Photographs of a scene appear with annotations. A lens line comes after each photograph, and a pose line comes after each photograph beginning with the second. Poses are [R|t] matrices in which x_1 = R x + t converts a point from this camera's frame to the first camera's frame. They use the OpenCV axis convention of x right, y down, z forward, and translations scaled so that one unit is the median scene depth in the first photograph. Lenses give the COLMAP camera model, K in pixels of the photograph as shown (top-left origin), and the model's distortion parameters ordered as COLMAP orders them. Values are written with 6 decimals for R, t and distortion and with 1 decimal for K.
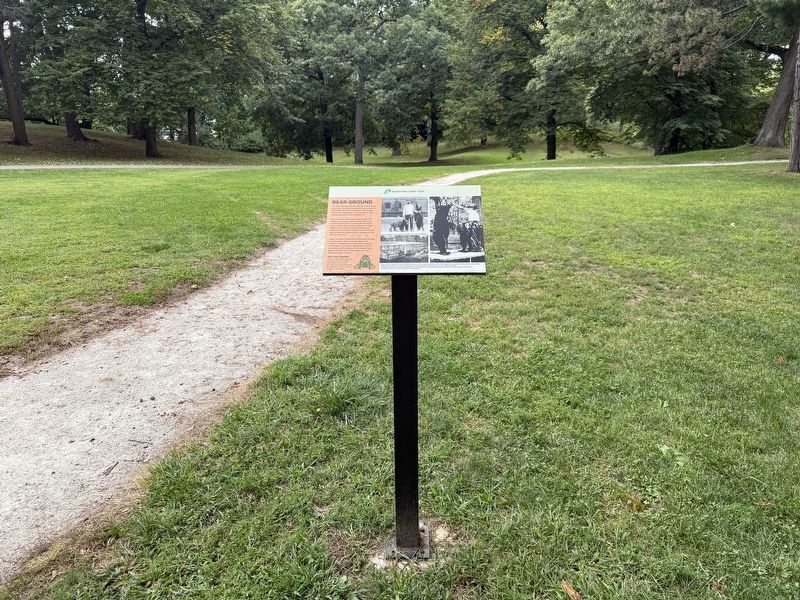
lens RADIAL K [[571.9, 0, 400.0], [0, 571.9, 300.0], [0, 0, 1]] dist [-0.001196, -0.030087]
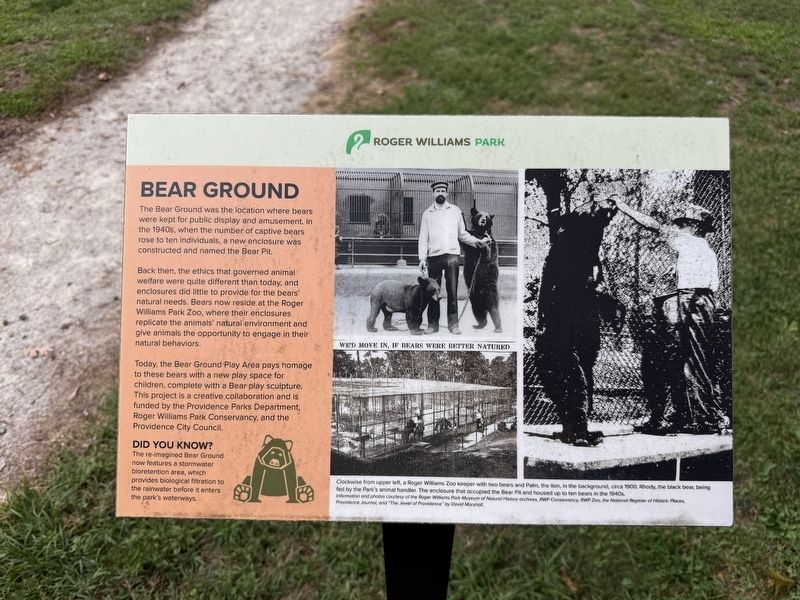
lens RADIAL K [[571.9, 0, 400.0], [0, 571.9, 300.0], [0, 0, 1]] dist [-0.001196, -0.030087]
pose [[0.999958, -0.004632, 0.007900, -0.005378], [0.000742, 0.900794, 0.434246, -0.240896], [-0.009127, -0.434222, 0.900760, 0.760891]]
